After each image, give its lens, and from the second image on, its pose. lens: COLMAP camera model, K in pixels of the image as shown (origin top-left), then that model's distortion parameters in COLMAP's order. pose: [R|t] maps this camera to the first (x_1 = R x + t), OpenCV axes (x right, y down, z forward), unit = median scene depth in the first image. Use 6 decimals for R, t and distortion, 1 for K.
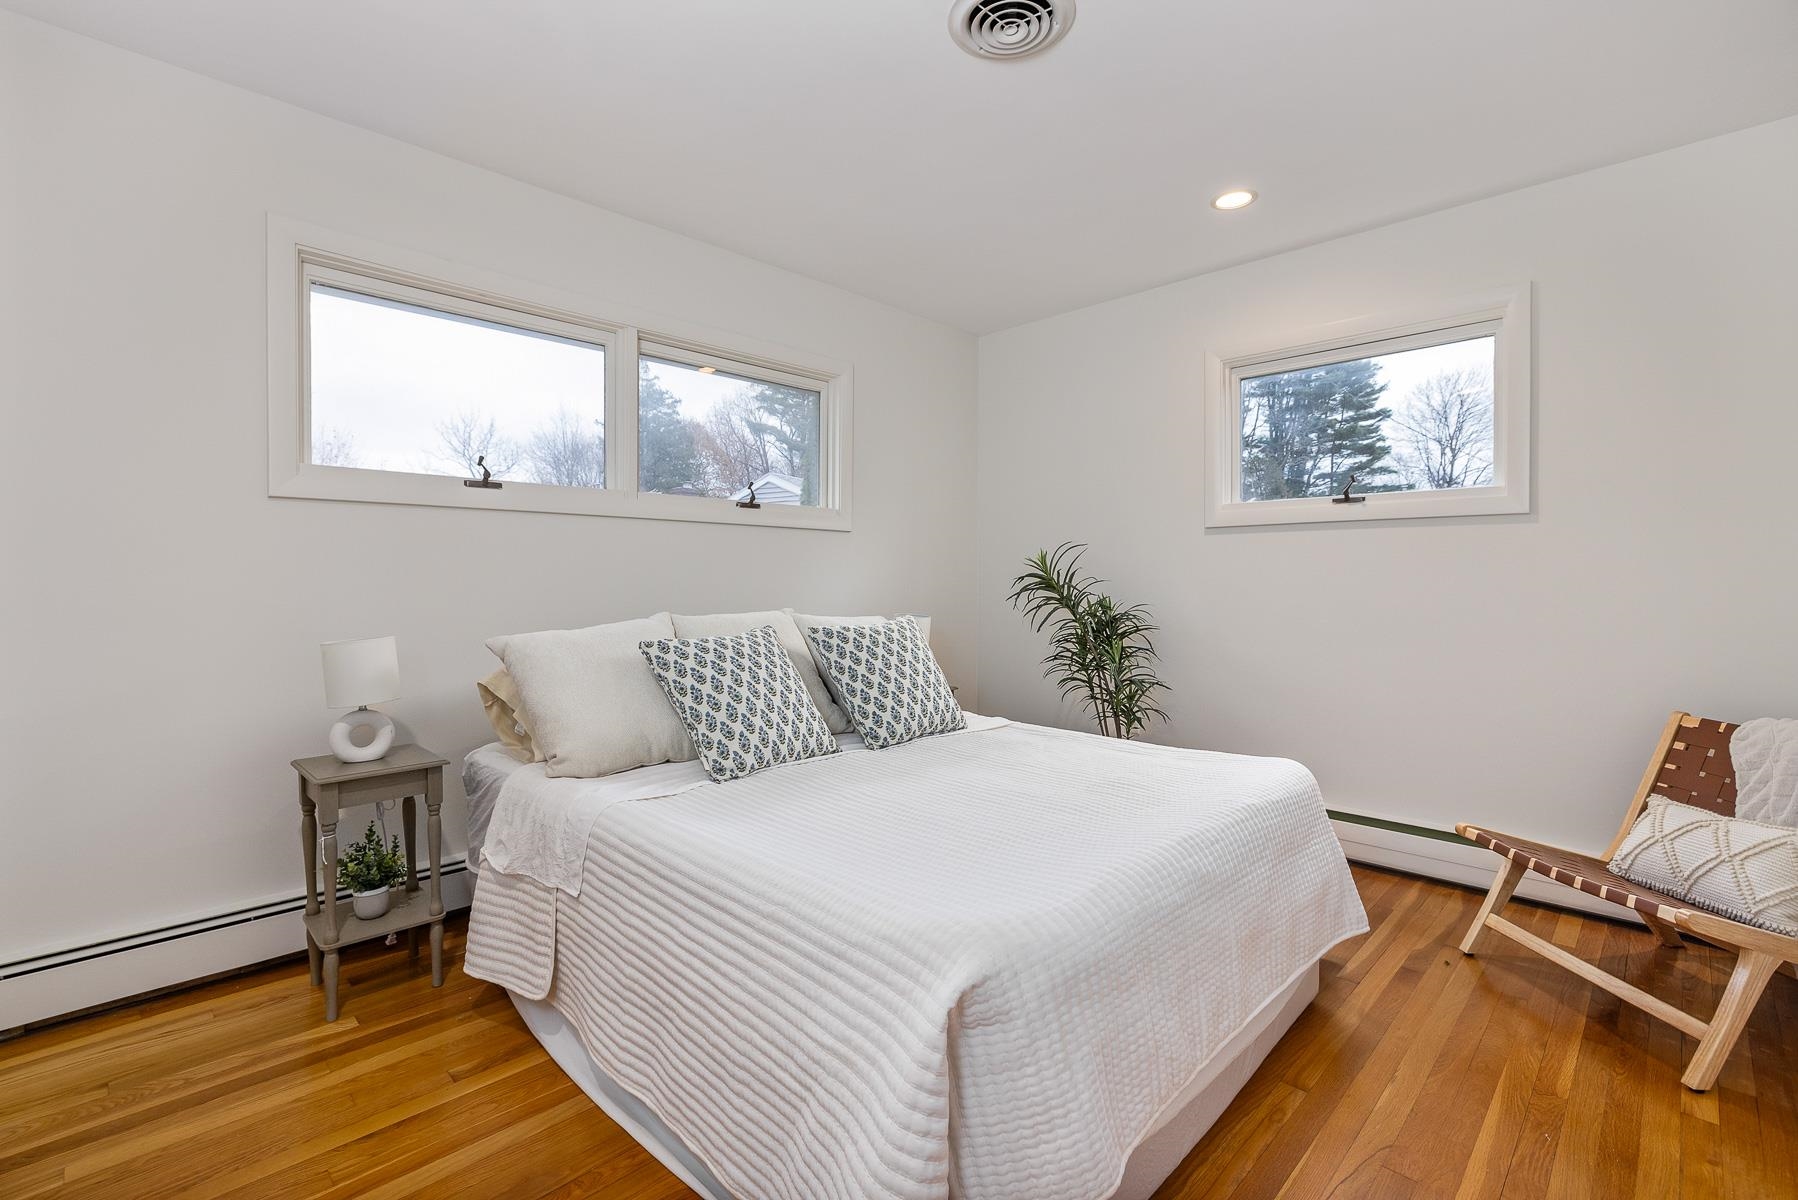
lens RADIAL K [[795.4, 0, 902.8], [0, 795.4, 571.2], [0, 0, 1]] dist [-0.021480, 0.000008]
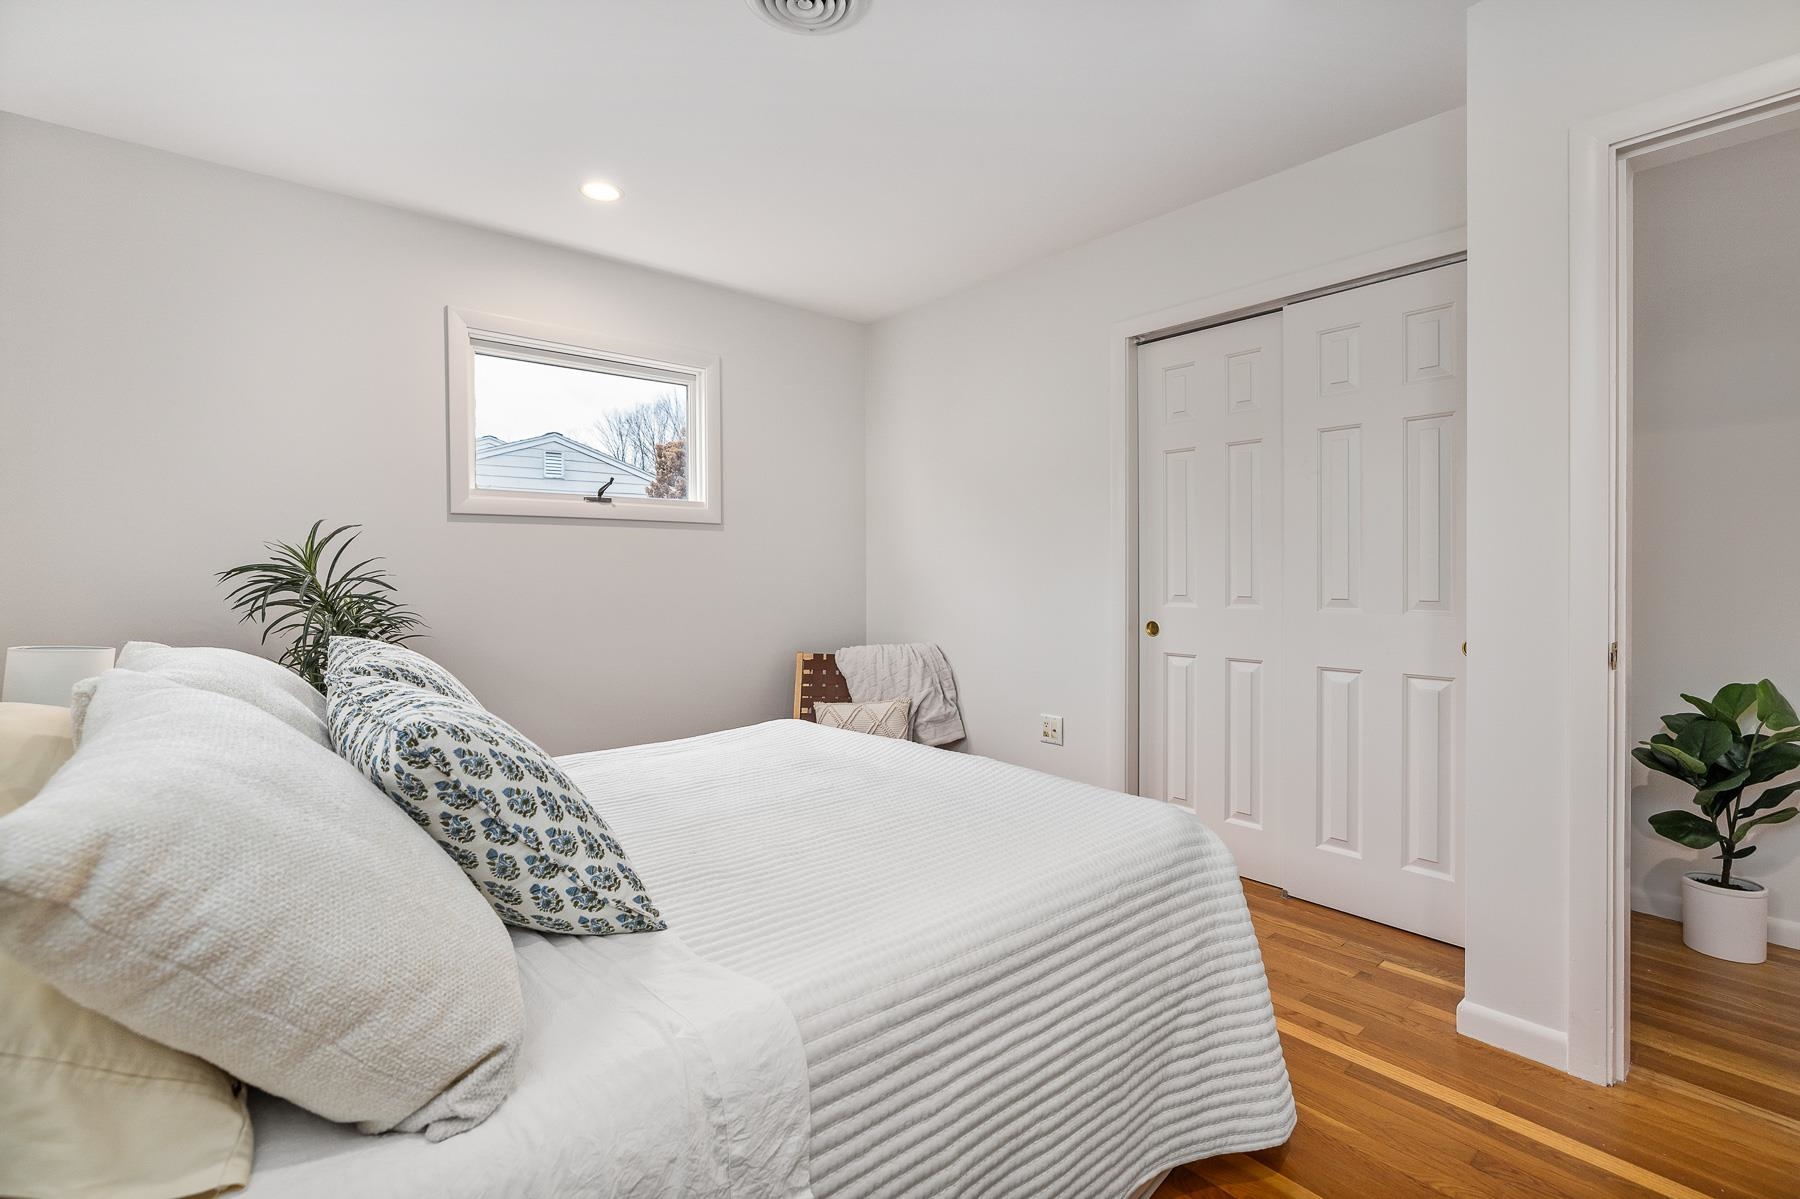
lens RADIAL K [[796.3, 0, 903.8], [0, 796.3, 570.7], [0, 0, 1]] dist [-0.021480, 0.000008]
pose [[0.088186, -0.003363, 0.996098, -0.830720], [-0.003504, 0.999987, 0.003686, 0.003695], [-0.996098, -0.003816, 0.088173, 0.815038]]
